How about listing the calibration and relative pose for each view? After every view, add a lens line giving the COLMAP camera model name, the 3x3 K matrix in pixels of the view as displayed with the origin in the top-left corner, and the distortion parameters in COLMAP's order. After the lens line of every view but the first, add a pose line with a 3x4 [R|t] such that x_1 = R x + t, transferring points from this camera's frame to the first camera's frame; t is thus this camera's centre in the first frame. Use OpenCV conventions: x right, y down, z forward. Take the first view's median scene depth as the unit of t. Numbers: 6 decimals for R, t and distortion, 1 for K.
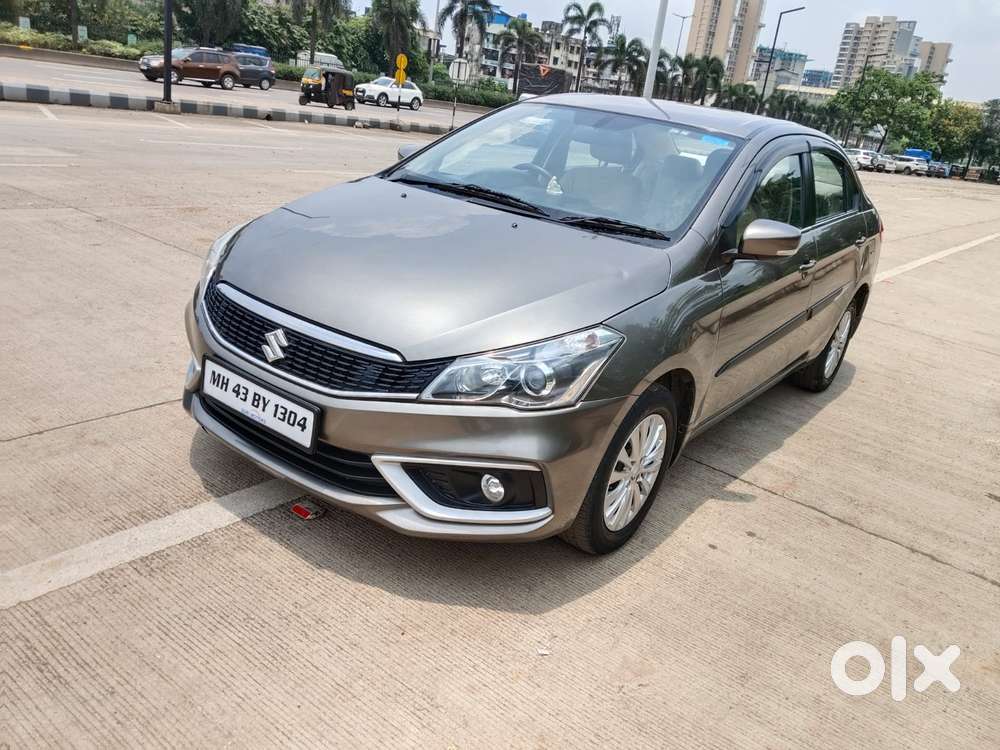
lens RADIAL K [[814.6, 0, 500.0], [0, 814.6, 375.0], [0, 0, 1]] dist [-0.009642, -0.012559]
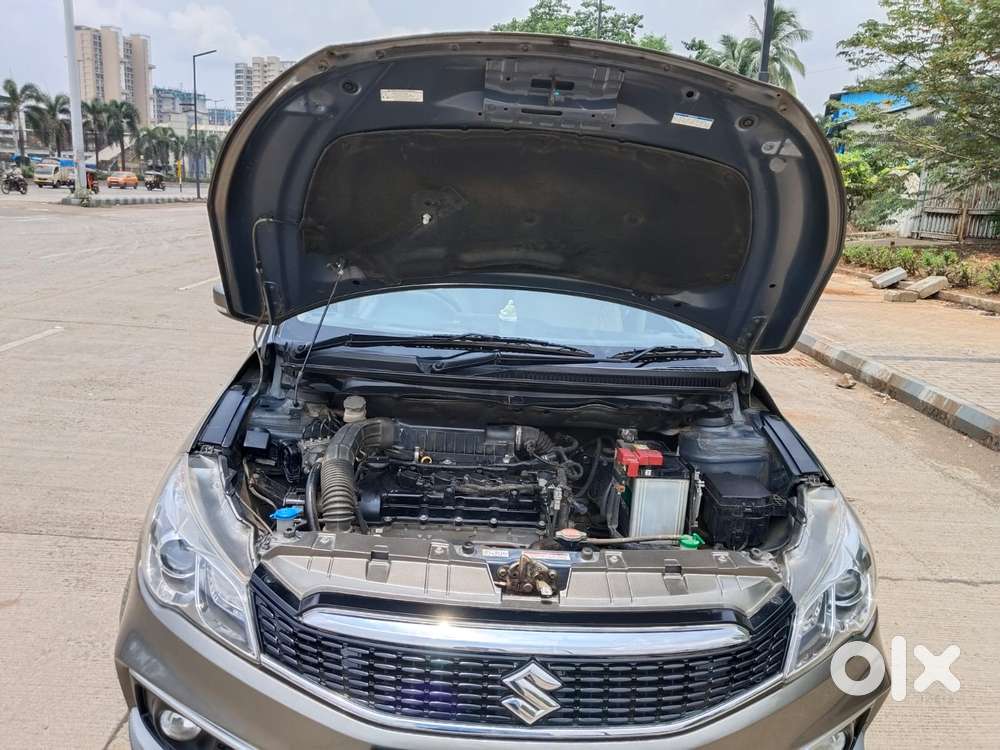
lens RADIAL K [[799.6, 0, 500.0], [0, 799.6, 375.0], [0, 0, 1]] dist [0.002276, -0.003464]
pose [[0.777032, -0.234319, 0.584223, -0.562732], [0.256231, 0.965499, 0.046447, -0.283173], [-0.574950, 0.113605, 0.810263, 0.505186]]
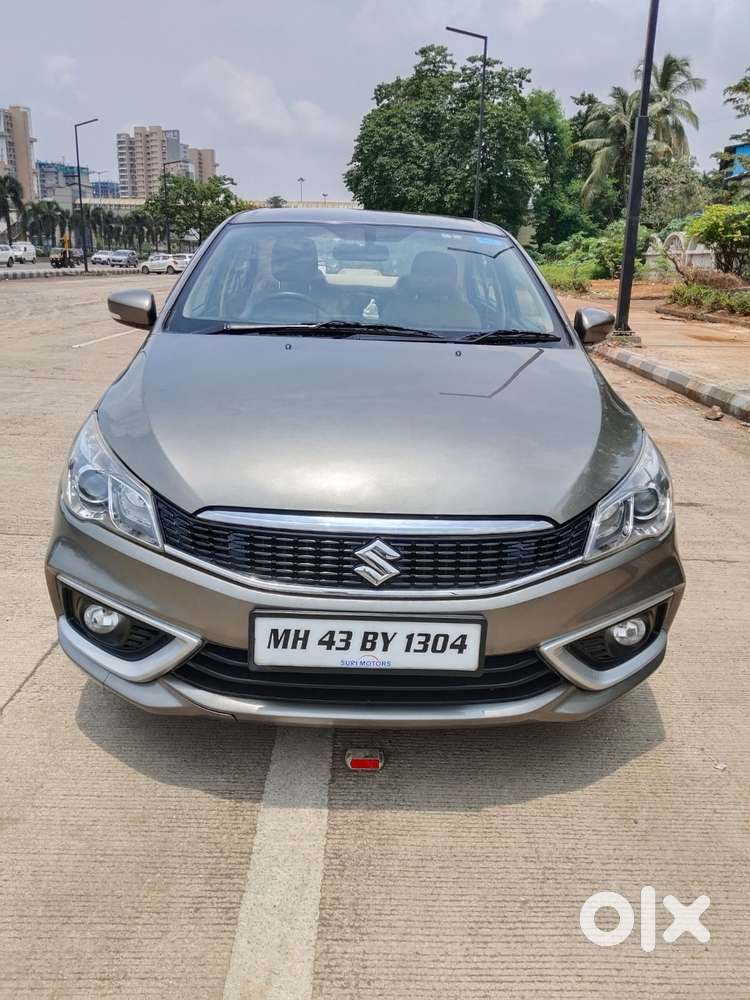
lens RADIAL K [[786.5, 0, 375.0], [0, 786.5, 500.0], [0, 0, 1]] dist [0.094102, -0.149064]
pose [[0.784772, -0.286284, 0.549705, -0.643662], [0.276118, 0.955540, 0.103449, -0.162480], [-0.554881, 0.070599, 0.828929, 0.384459]]
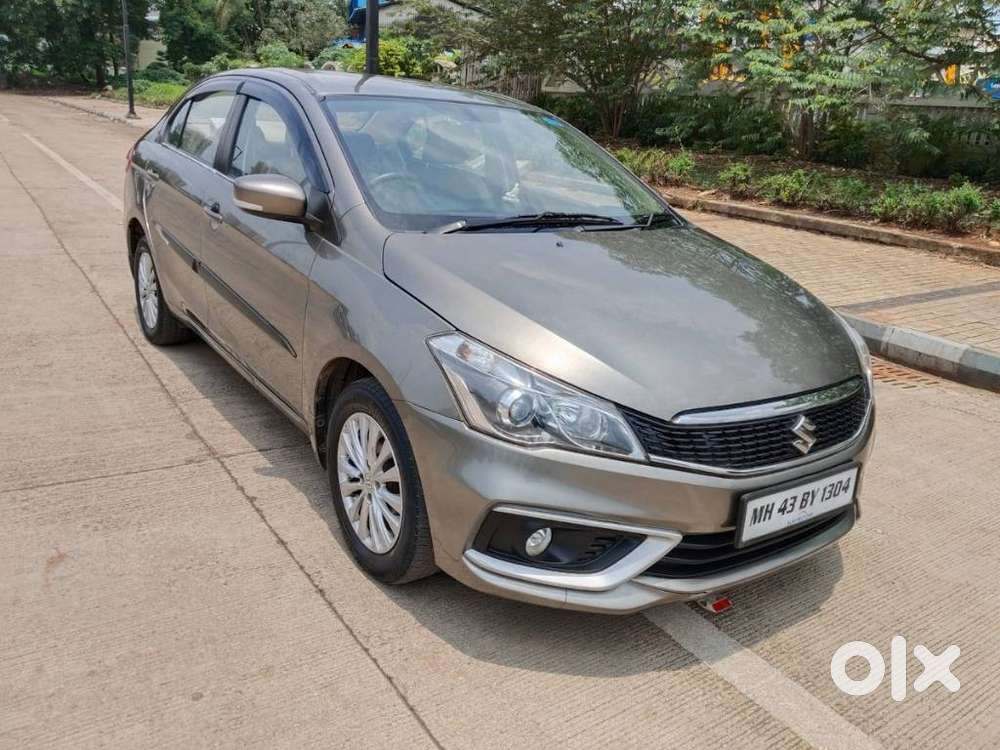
lens RADIAL K [[799.6, 0, 500.0], [0, 799.6, 375.0], [0, 0, 1]] dist [0.002276, -0.003464]
pose [[0.329118, -0.408708, 0.851257, -1.083736], [0.288183, 0.901946, 0.321626, -0.463636], [-0.899240, 0.139465, 0.414629, 0.906018]]
